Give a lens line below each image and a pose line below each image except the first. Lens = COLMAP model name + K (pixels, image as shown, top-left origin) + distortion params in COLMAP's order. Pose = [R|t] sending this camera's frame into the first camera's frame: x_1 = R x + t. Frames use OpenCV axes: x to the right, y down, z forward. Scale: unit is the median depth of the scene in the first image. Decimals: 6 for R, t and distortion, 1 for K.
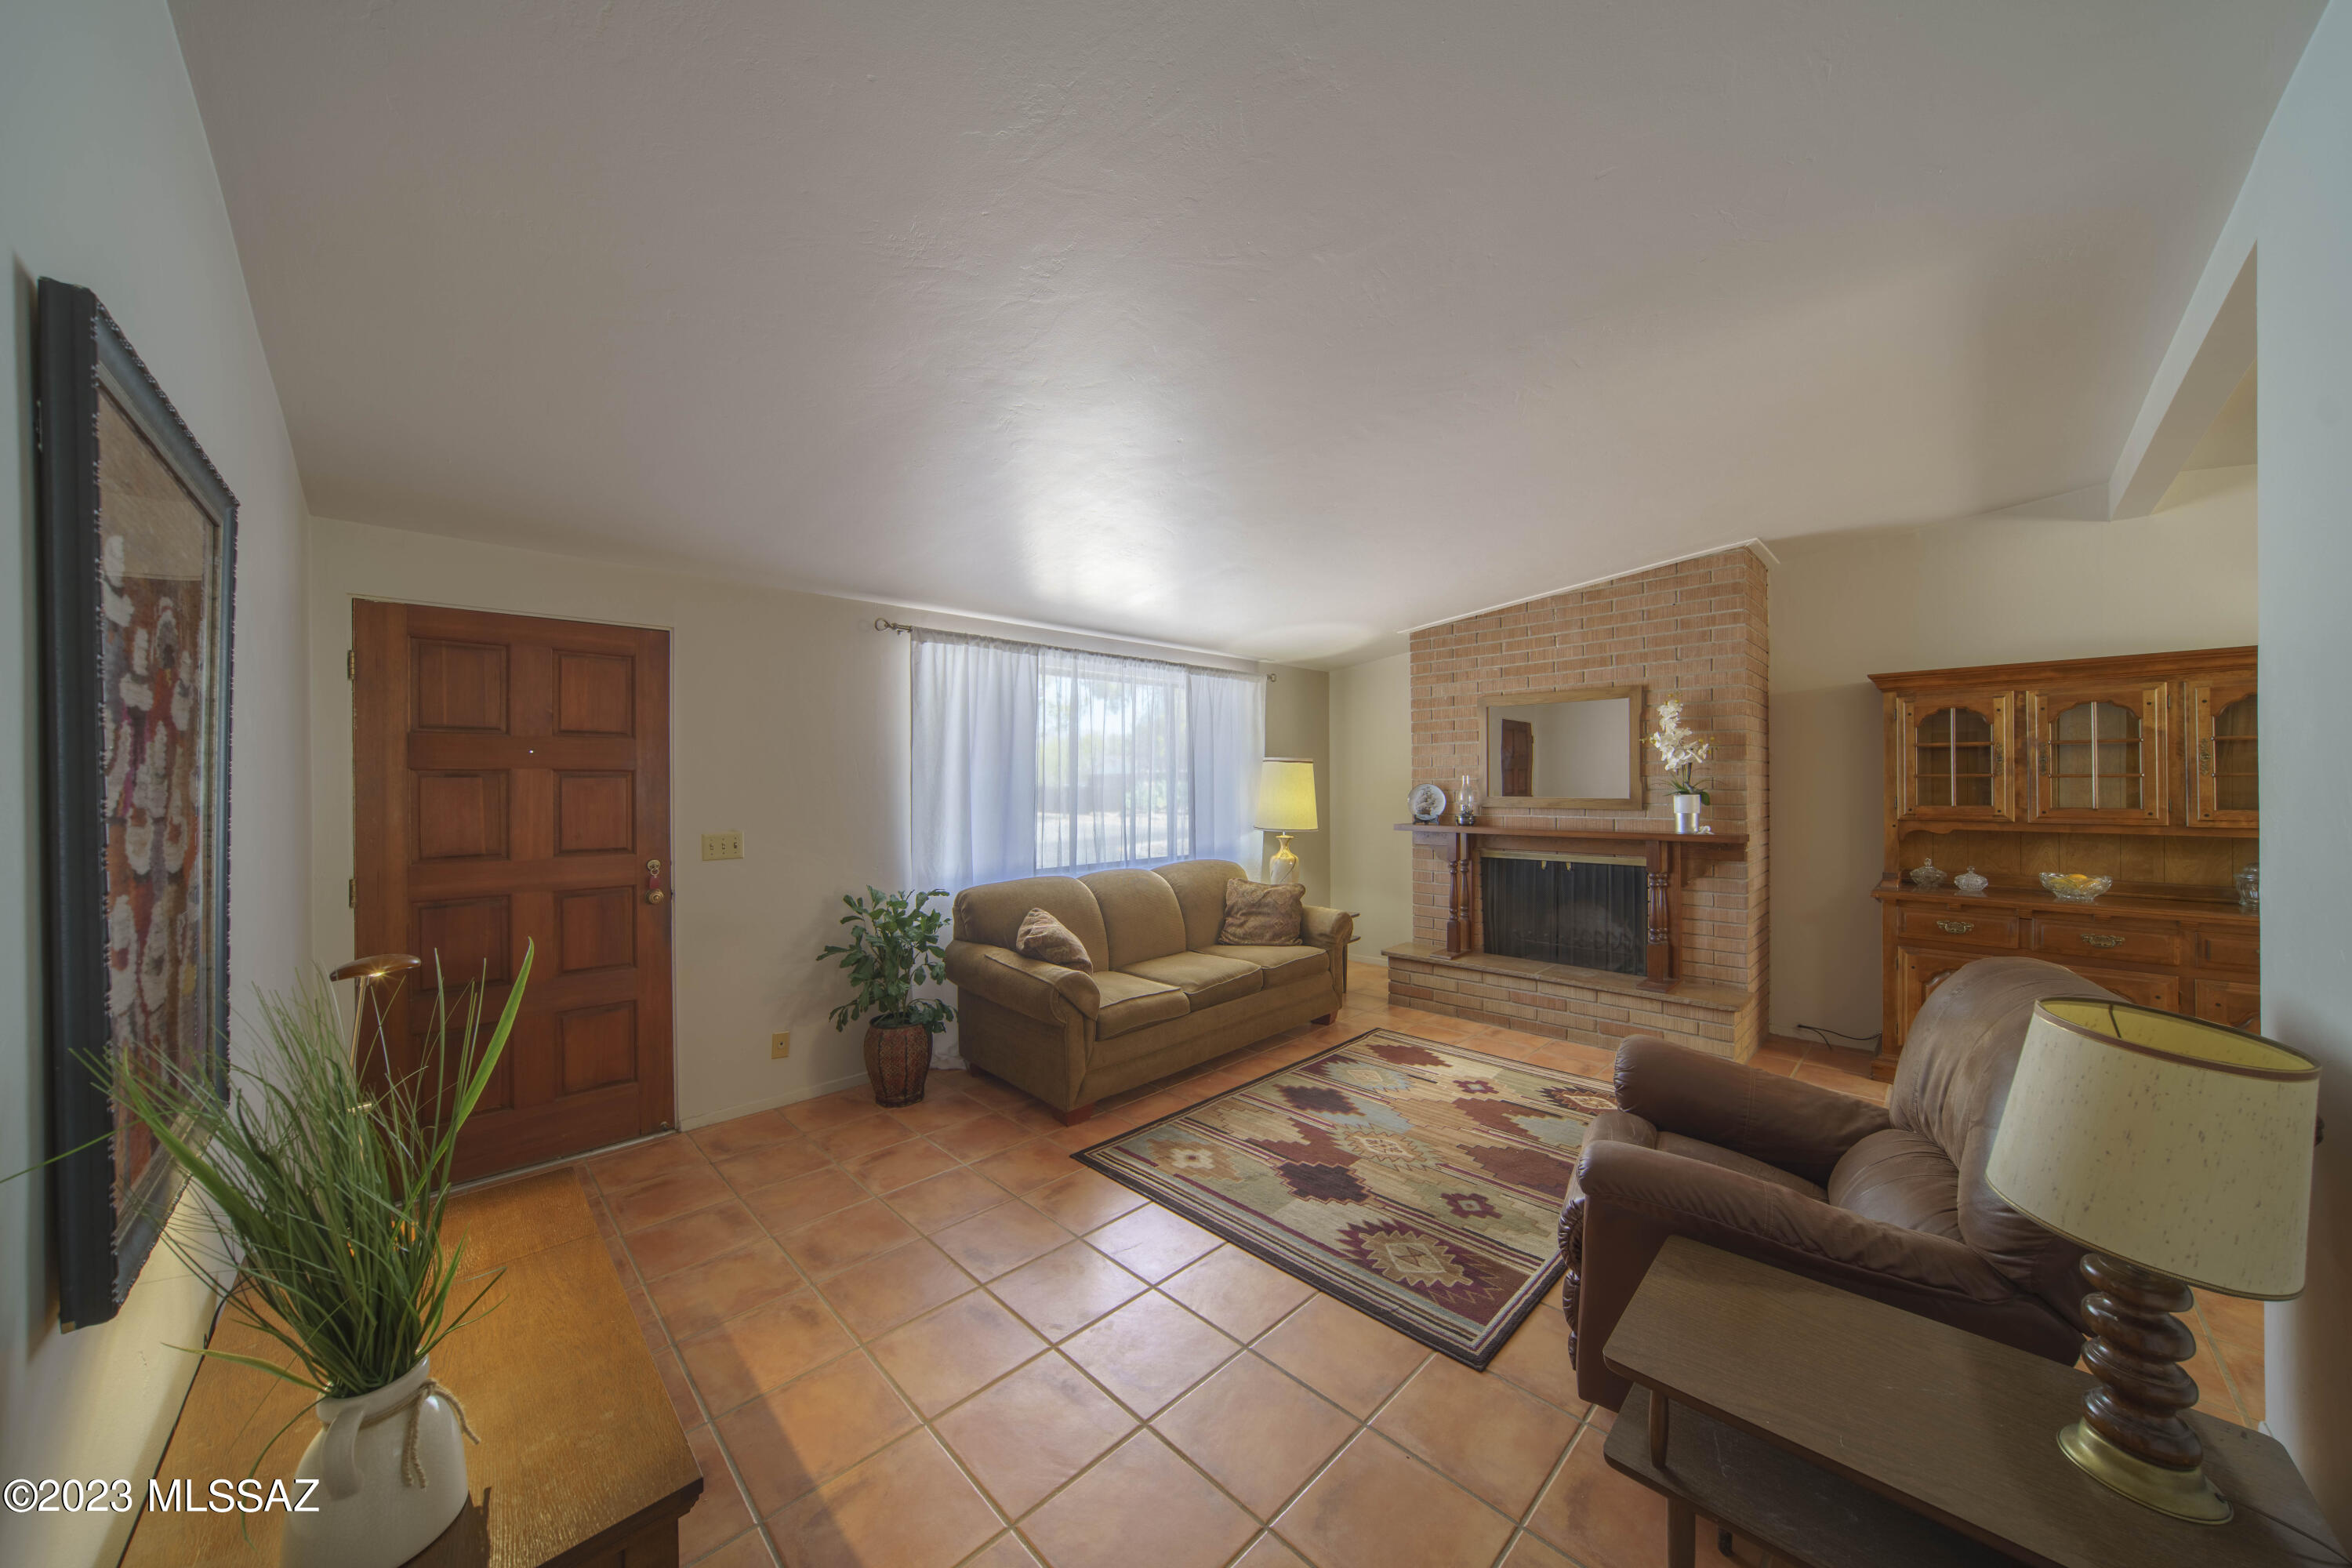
lens RADIAL K [[801.7, 0, 1171.3], [0, 801.7, 782.9], [0, 0, 1]] dist [-0.022133, 0.001691]
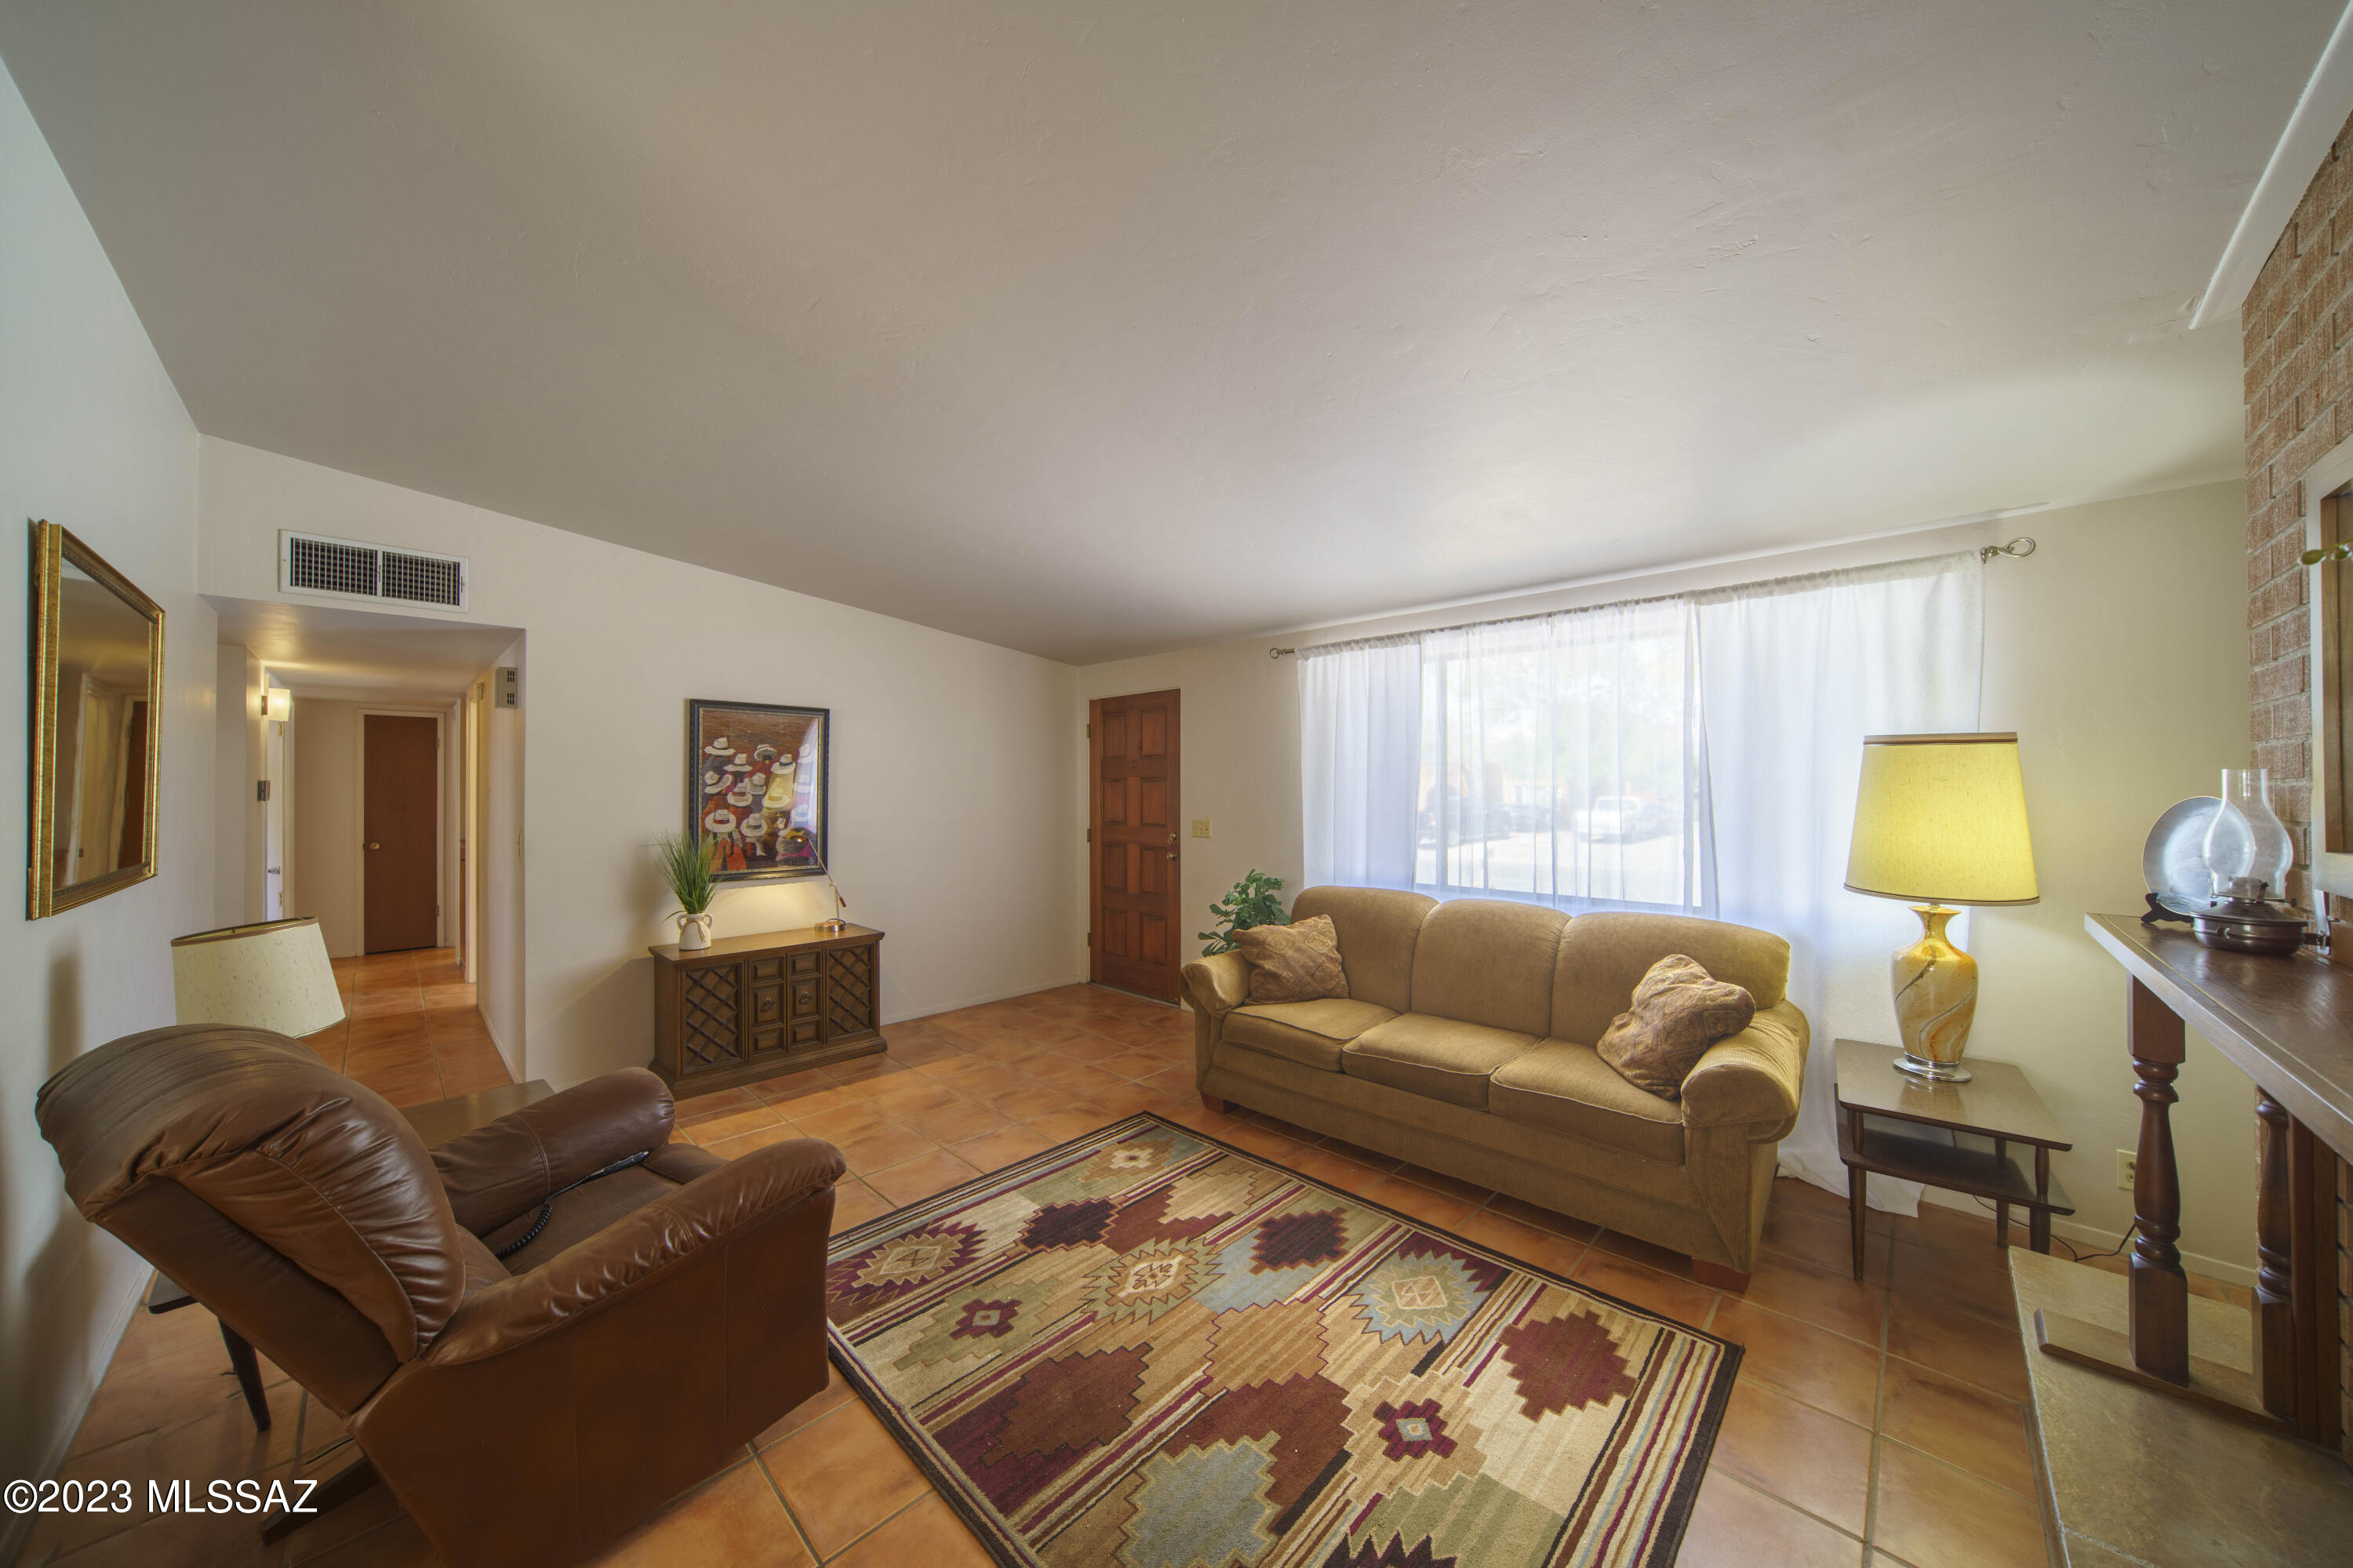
lens RADIAL K [[802.1, 0, 1178.7], [0, 802.1, 776.9], [0, 0, 1]] dist [-0.022133, 0.001691]
pose [[0.020520, -0.012595, -0.999710, 1.002530], [-0.003468, 0.999914, -0.012669, 0.002796], [0.999783, 0.003727, 0.020475, 1.001097]]
